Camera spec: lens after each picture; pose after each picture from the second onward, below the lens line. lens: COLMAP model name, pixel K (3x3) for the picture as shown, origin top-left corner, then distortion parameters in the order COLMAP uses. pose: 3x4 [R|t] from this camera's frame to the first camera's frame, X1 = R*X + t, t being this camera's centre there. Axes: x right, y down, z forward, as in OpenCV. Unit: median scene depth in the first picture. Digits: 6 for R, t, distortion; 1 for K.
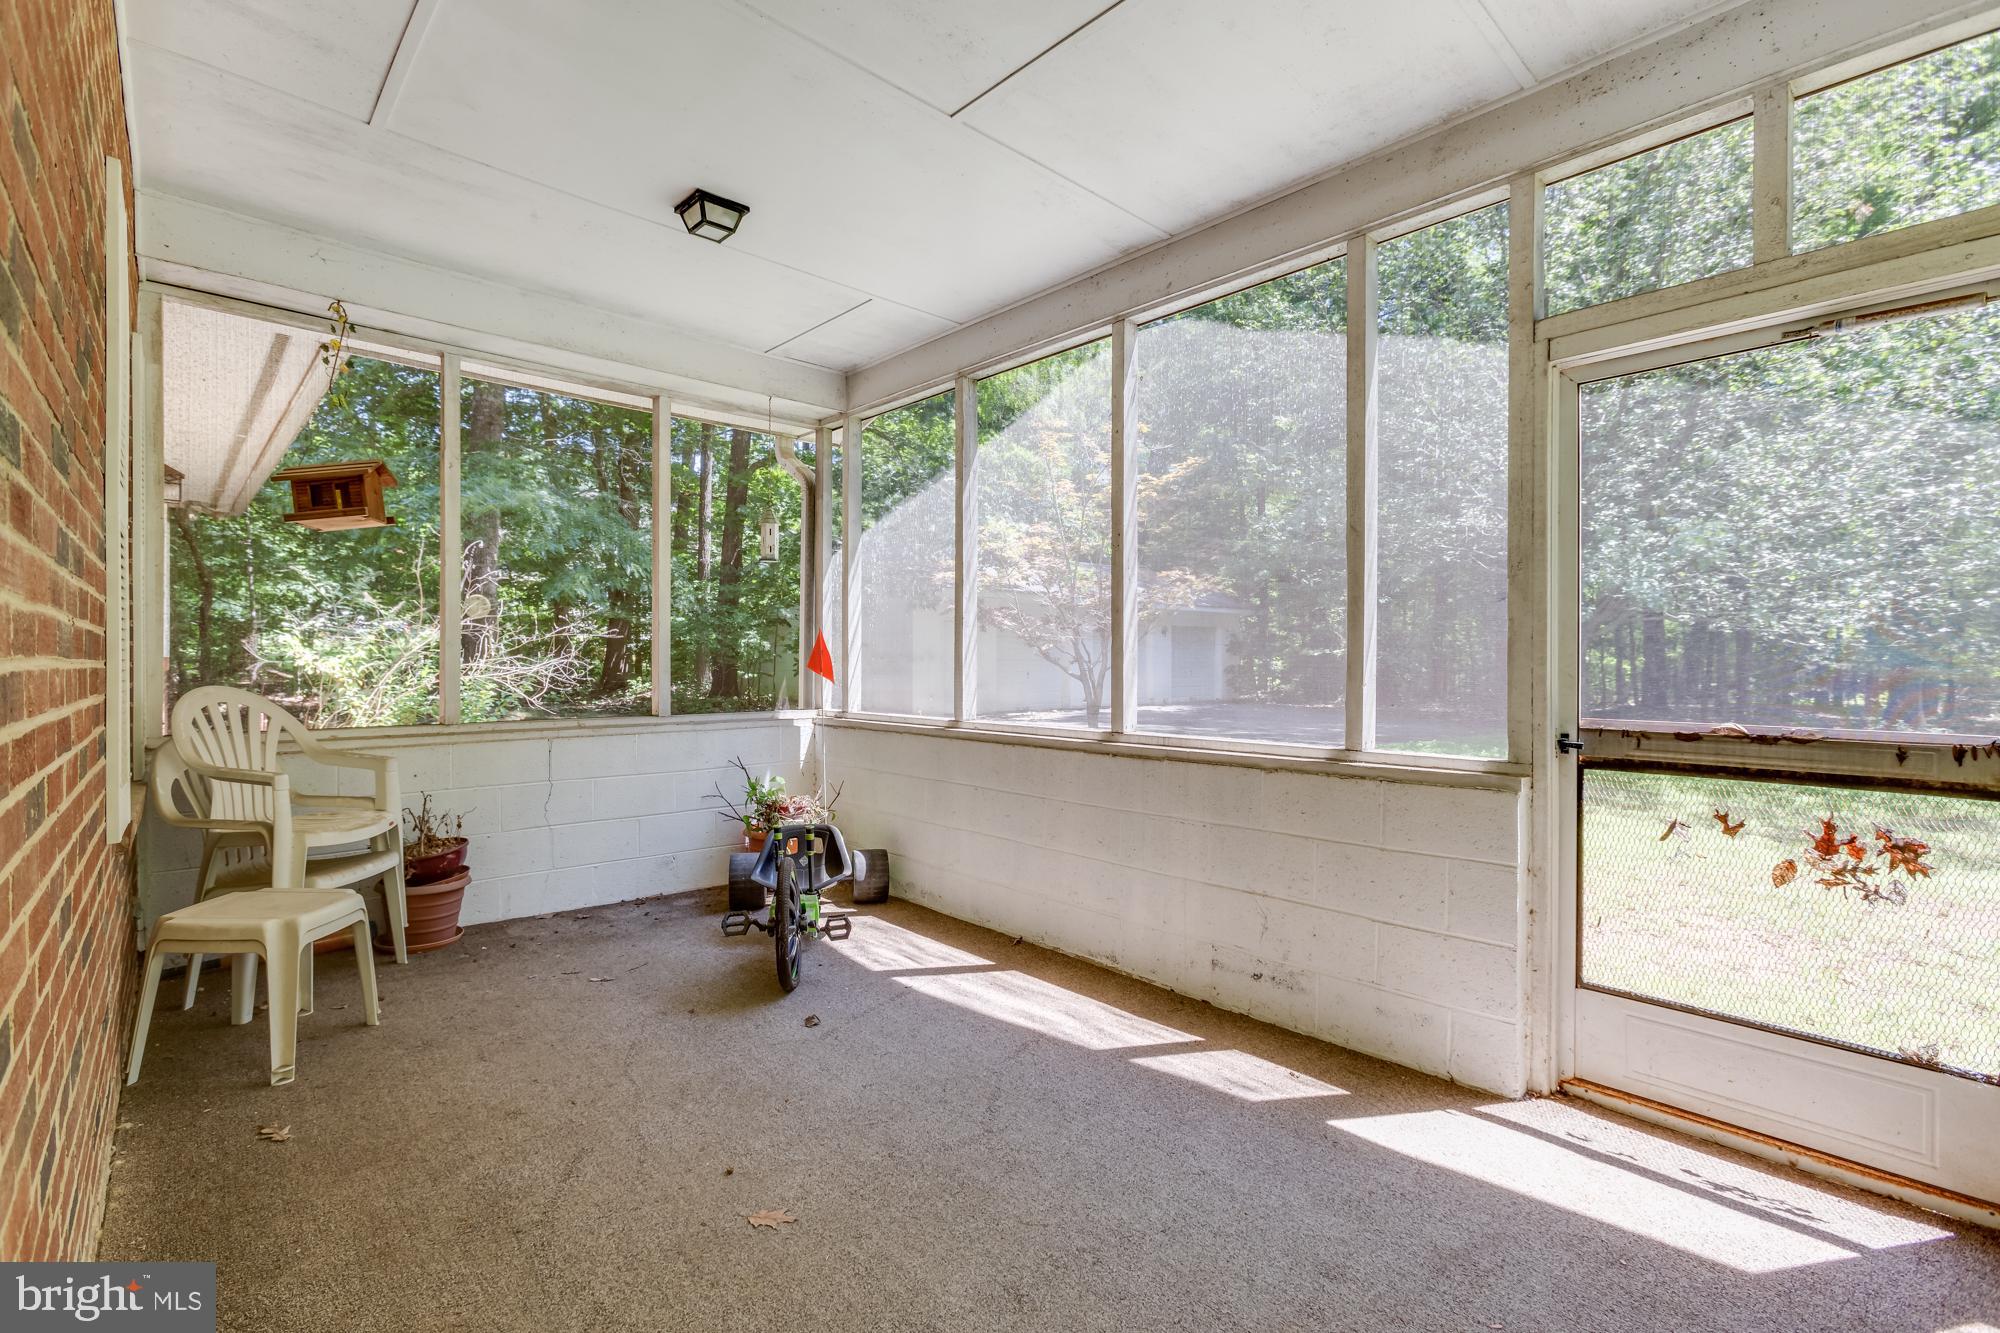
lens RADIAL K [[904.5, 0, 994.9], [0, 904.5, 663.2], [0, 0, 1]] dist [-0.028305, 0.014759]
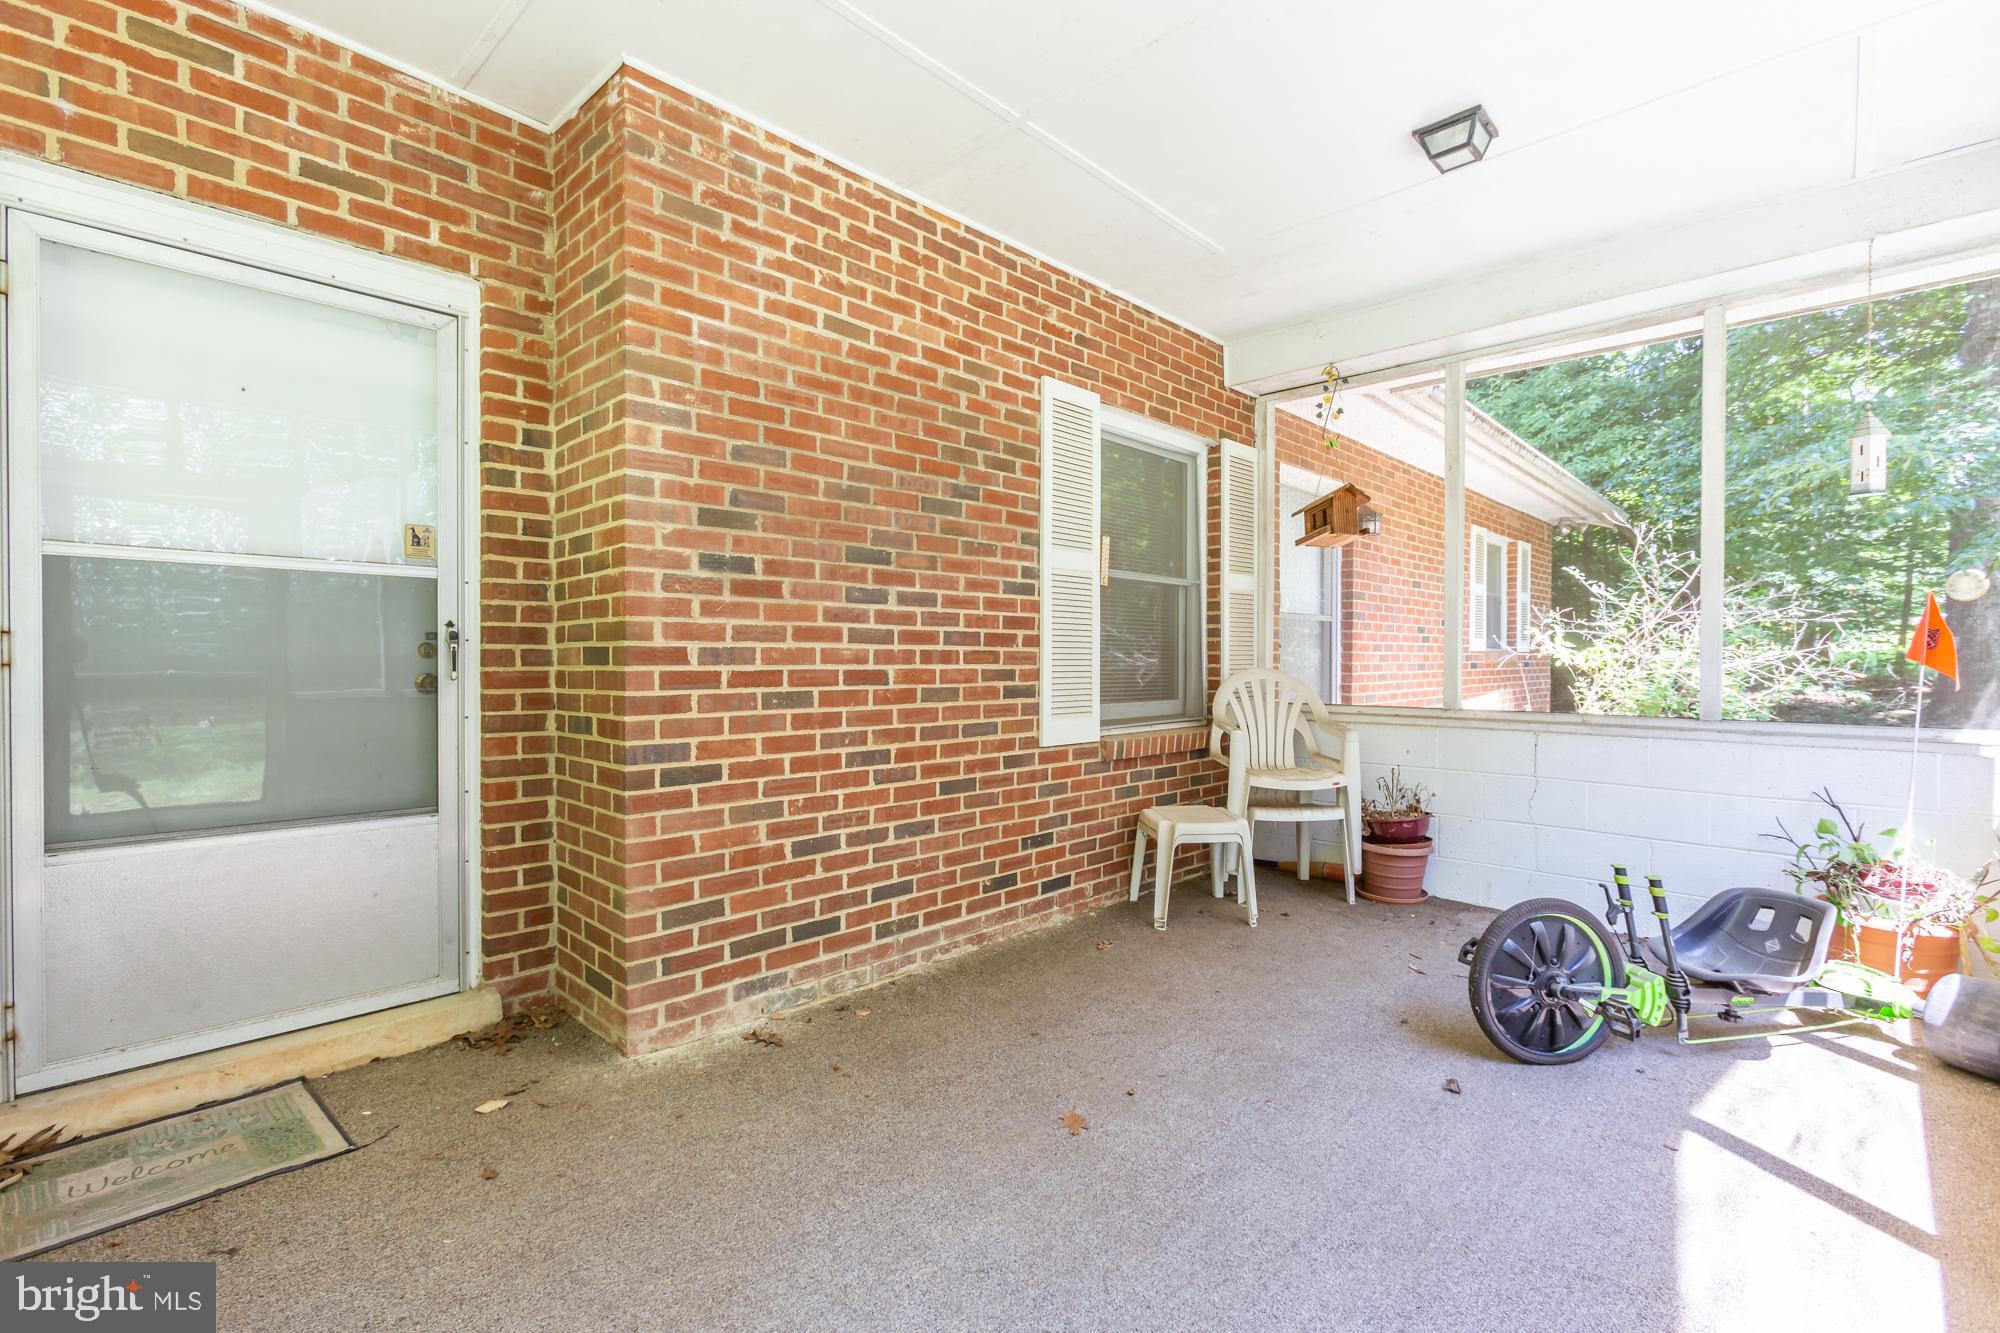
lens RADIAL K [[904.5, 0, 994.9], [0, 904.5, 663.2], [0, 0, 1]] dist [-0.028305, 0.014759]
pose [[0.036165, 0.003903, -0.999338, 0.509752], [-0.003728, 0.999986, 0.003771, 0.012569], [0.999339, 0.003589, 0.036180, 0.479289]]
